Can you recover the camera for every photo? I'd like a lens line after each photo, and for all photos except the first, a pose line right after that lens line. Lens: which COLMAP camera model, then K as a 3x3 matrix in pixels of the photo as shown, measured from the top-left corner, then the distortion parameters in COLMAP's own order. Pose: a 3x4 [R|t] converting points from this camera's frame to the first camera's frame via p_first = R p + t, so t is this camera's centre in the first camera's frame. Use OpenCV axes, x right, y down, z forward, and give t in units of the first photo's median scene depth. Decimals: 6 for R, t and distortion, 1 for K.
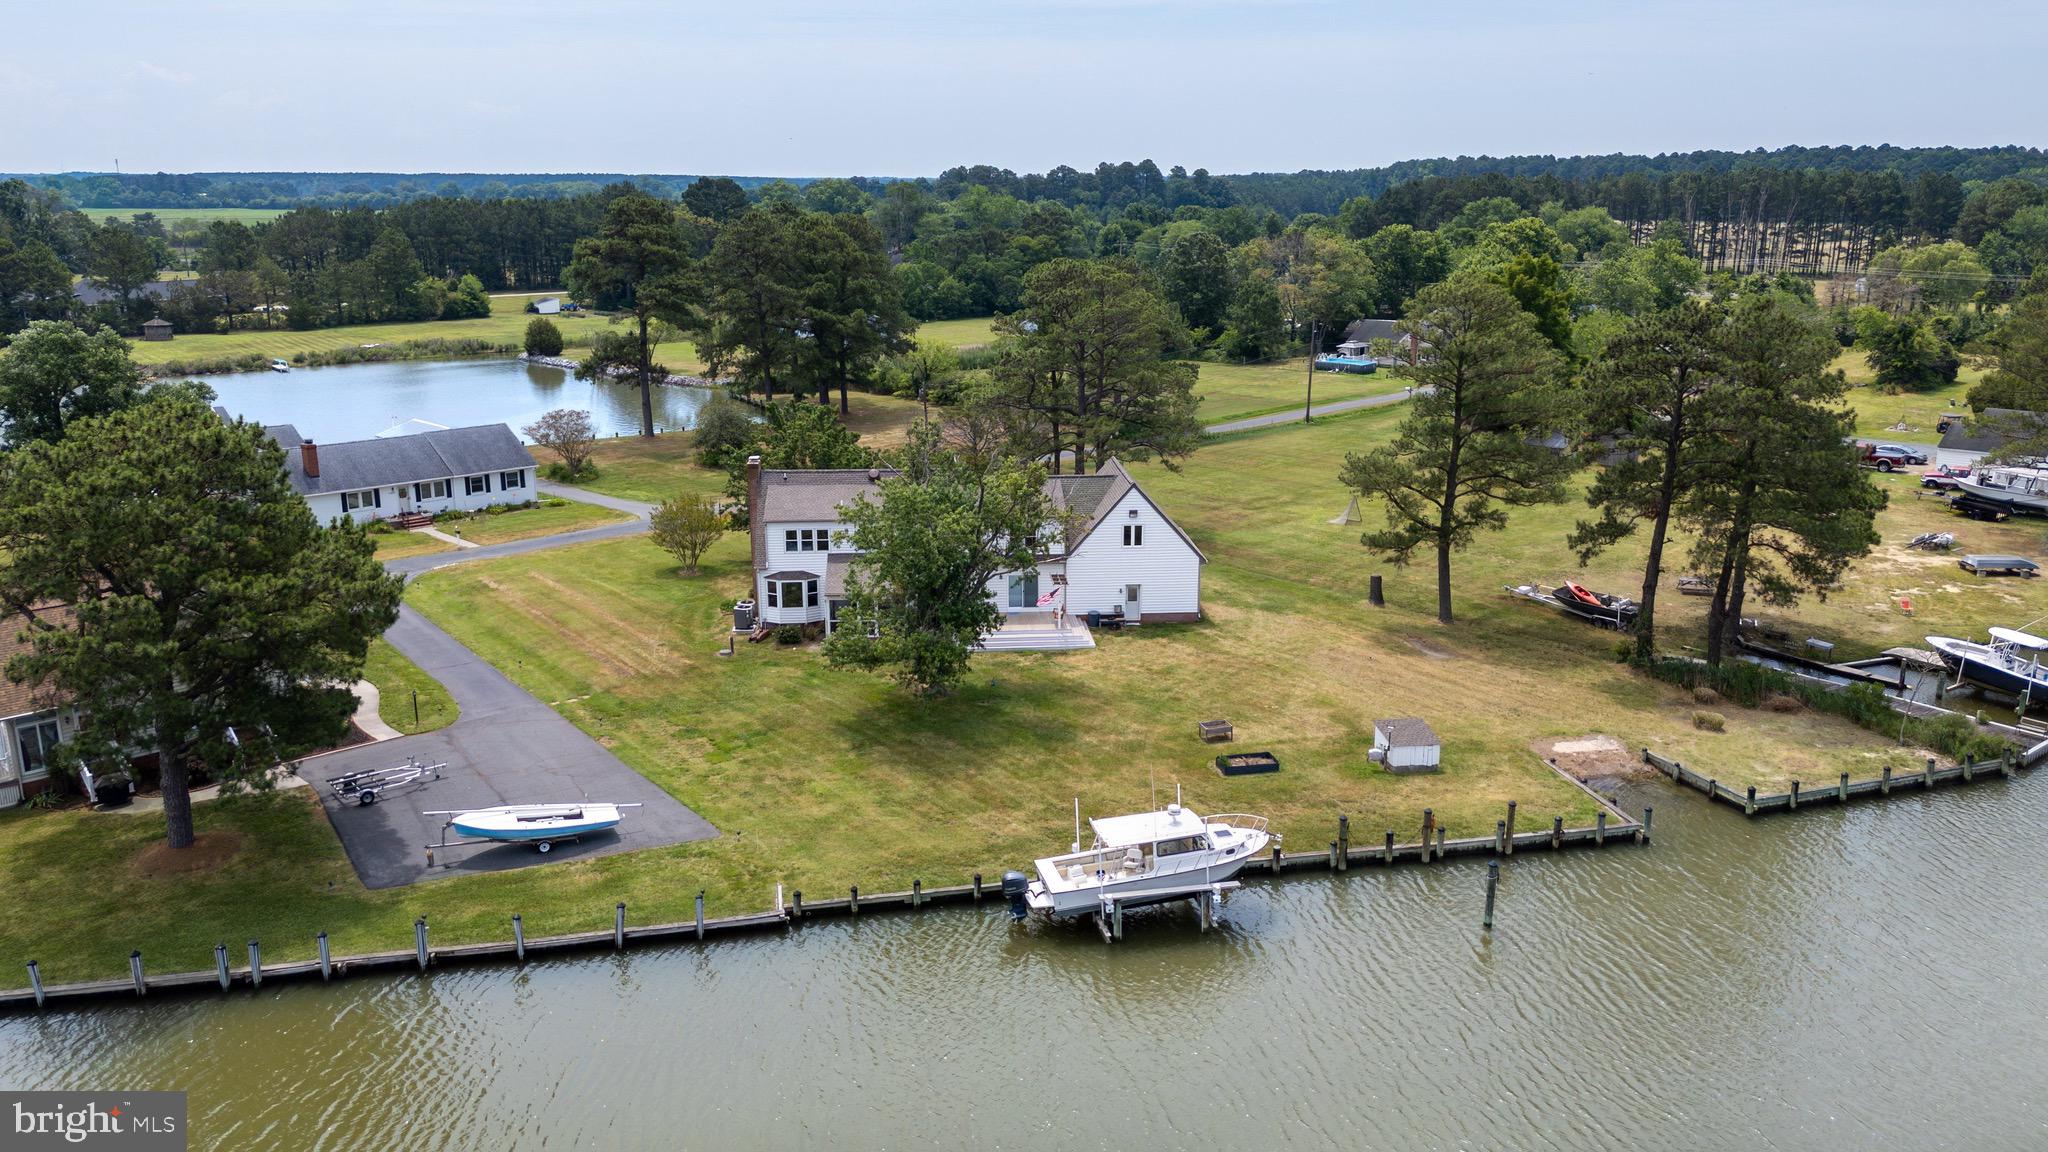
lens RADIAL K [[1508.5, 0, 1024.0], [0, 1508.5, 576.0], [0, 0, 1]] dist [0.083002, -0.121173]
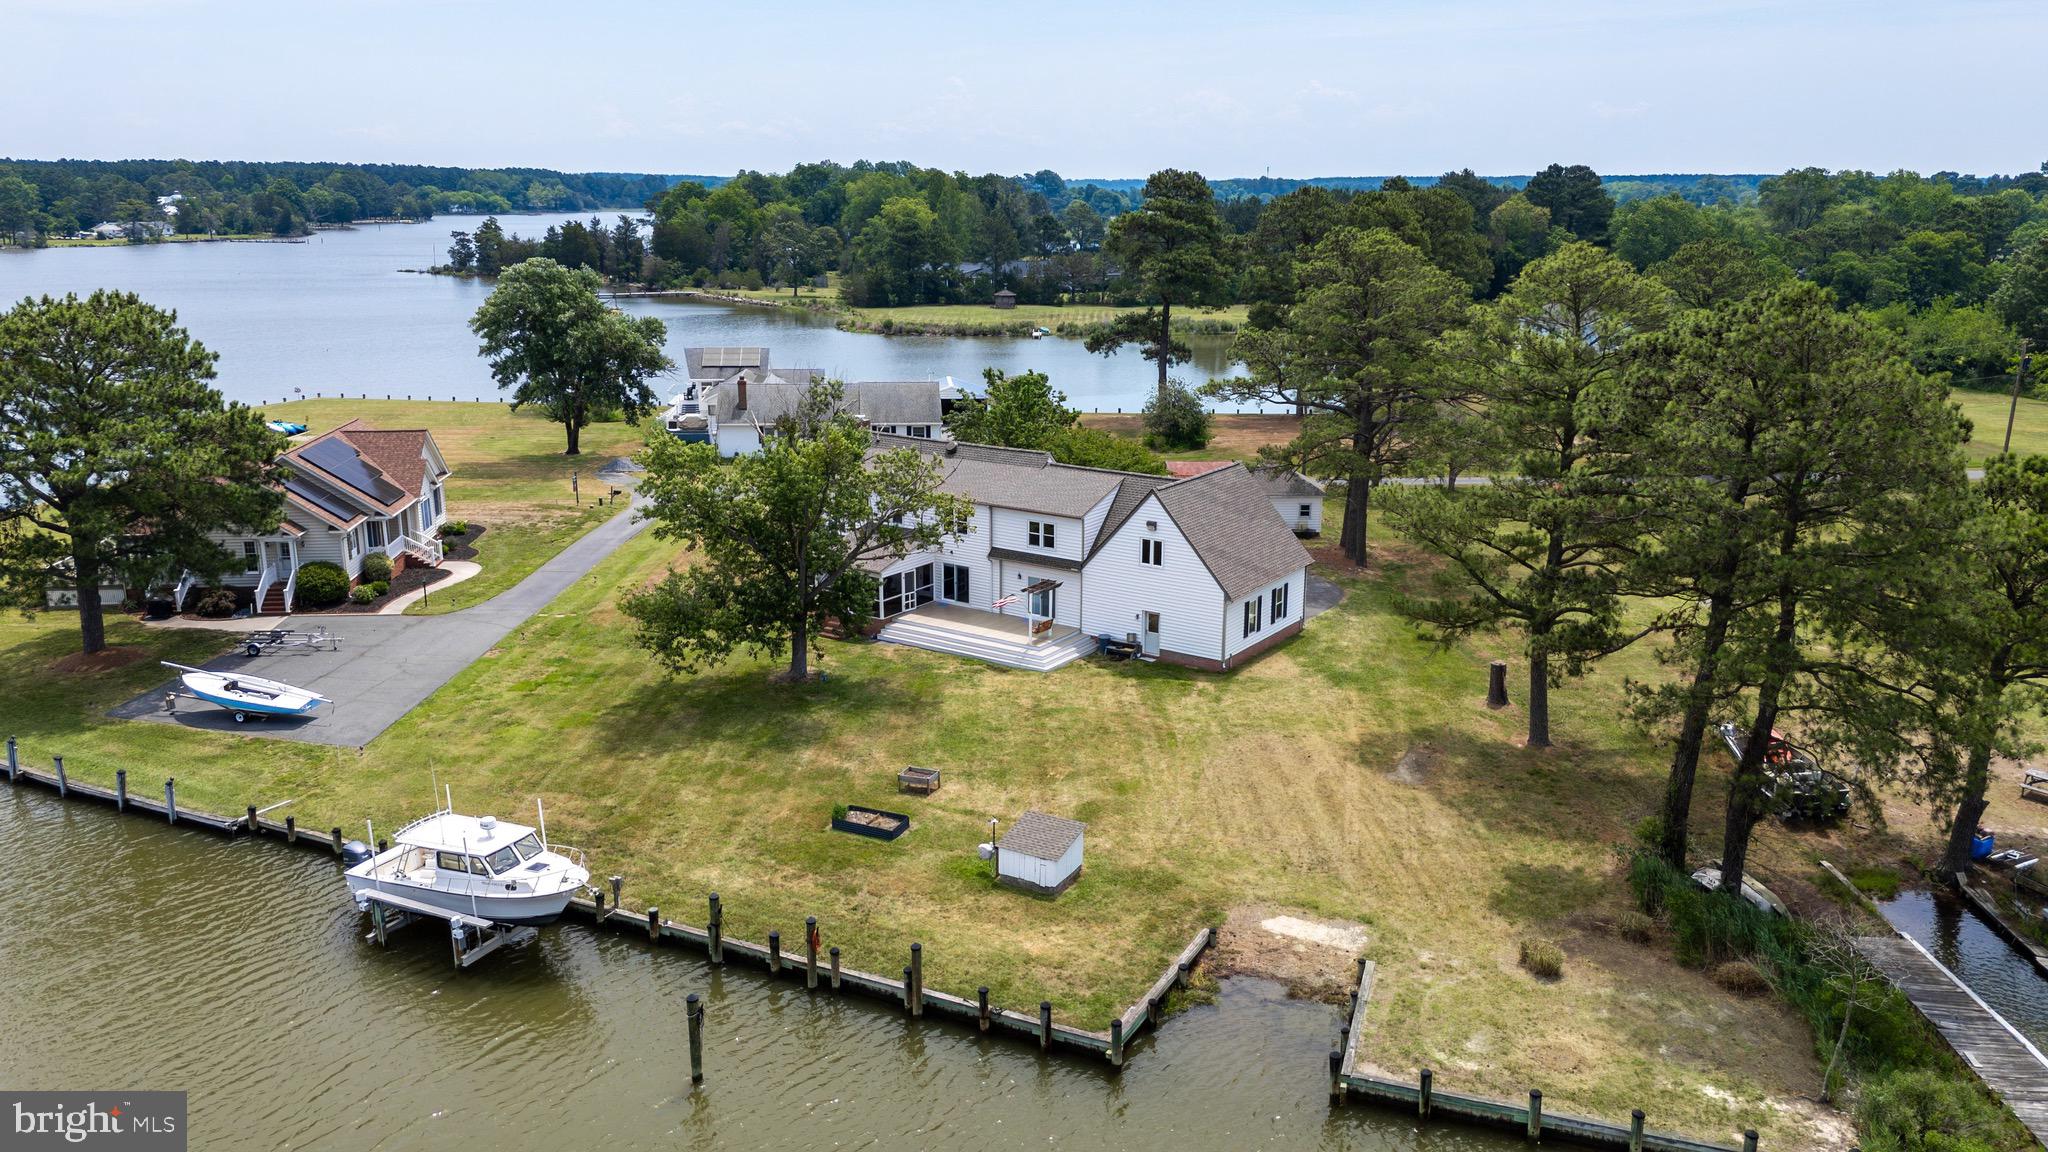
lens RADIAL K [[1508.5, 0, 1024.0], [0, 1508.5, 576.0], [0, 0, 1]] dist [0.083002, -0.121173]
pose [[0.782550, 0.155380, -0.602887, 0.515862], [-0.155547, 0.986441, 0.052330, -0.046340], [0.602843, 0.052826, 0.796109, 0.303456]]
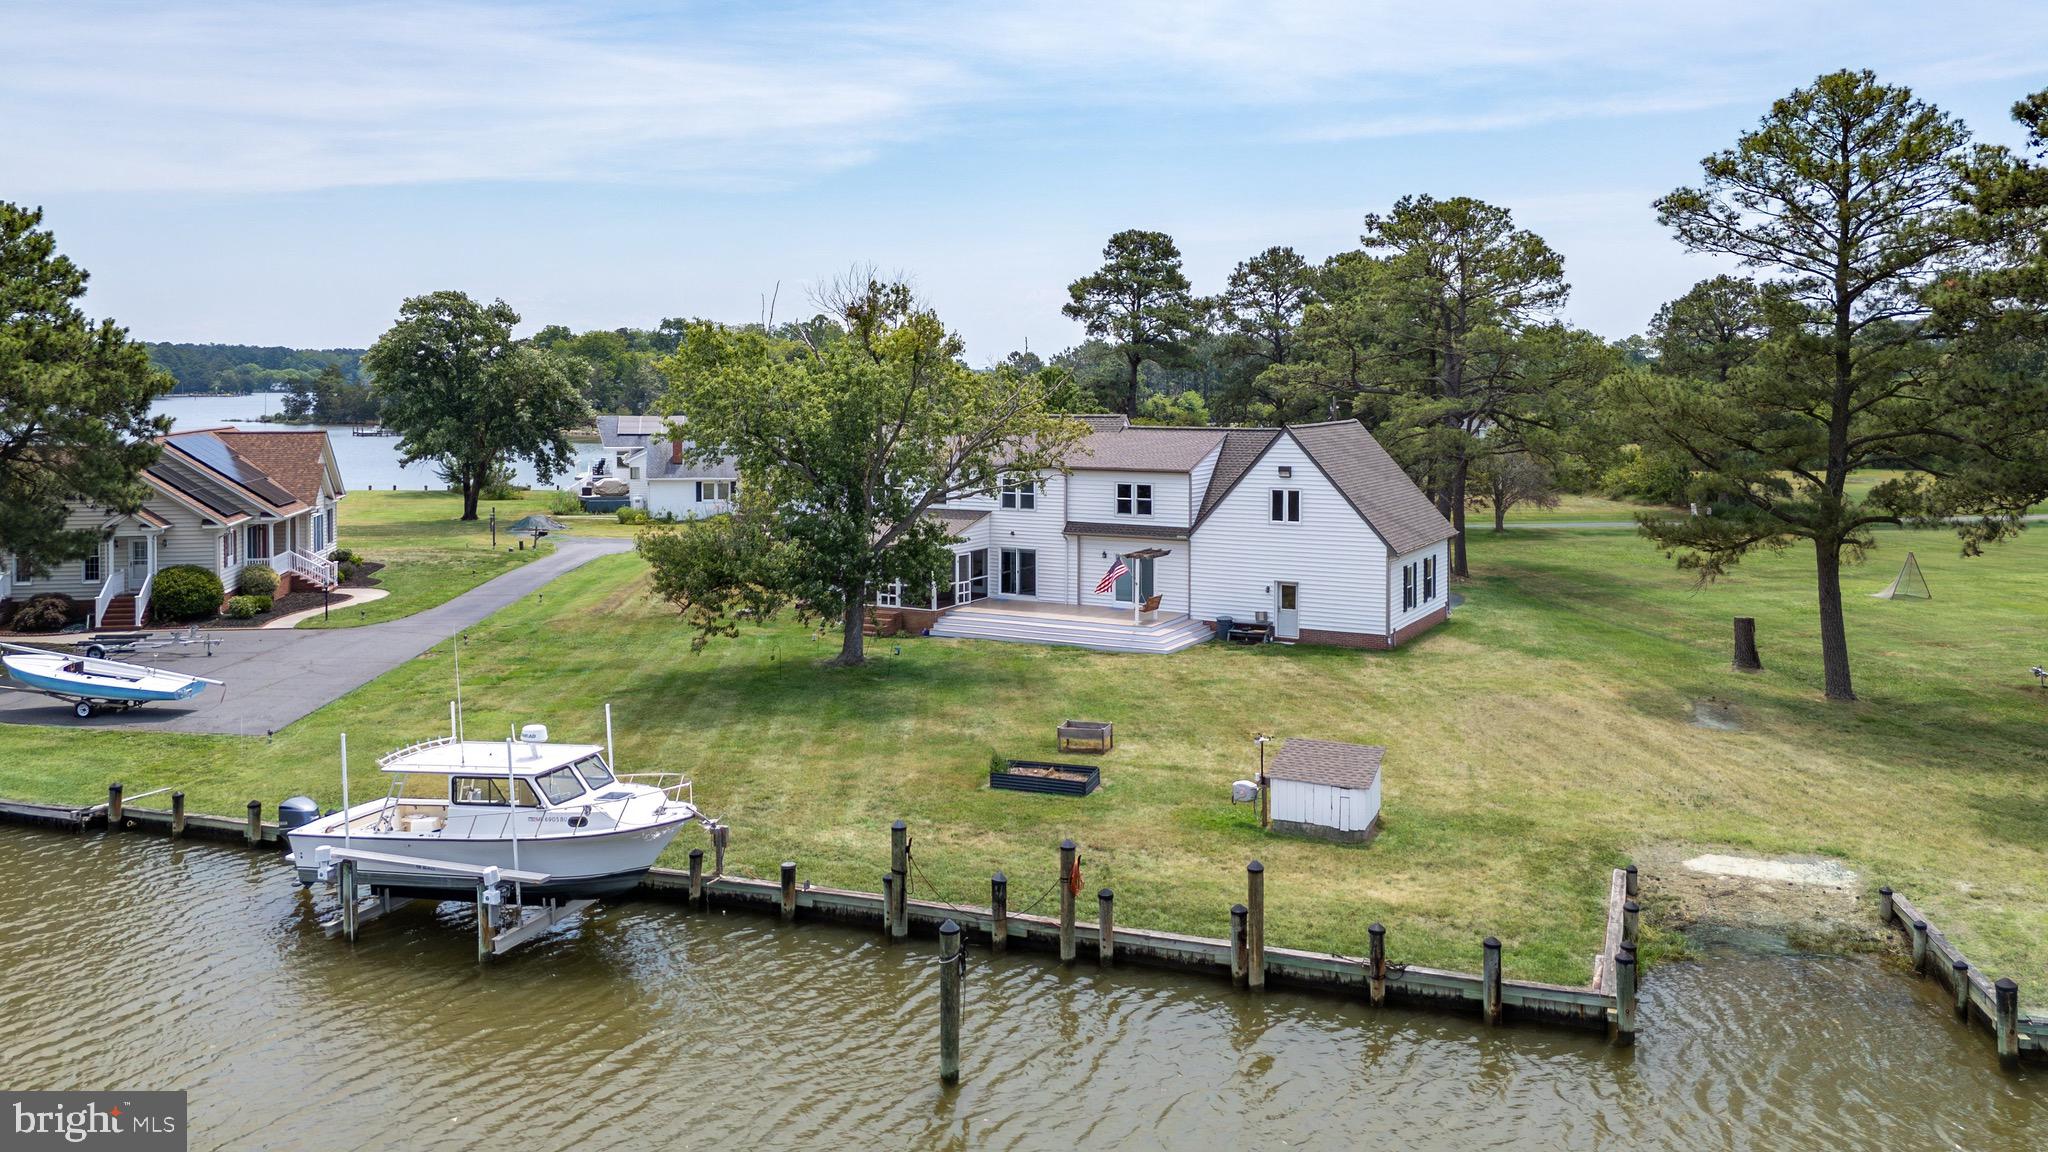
lens RADIAL K [[1554.7, 0, 1032.2], [0, 1554.7, 415.0], [0, 0, 1]] dist [0.064100, -0.062458]
pose [[0.842425, 0.014808, -0.538611, 0.346892], [-0.135461, 0.973337, -0.185111, 0.076433], [0.521508, 0.228902, 0.821969, 0.369208]]
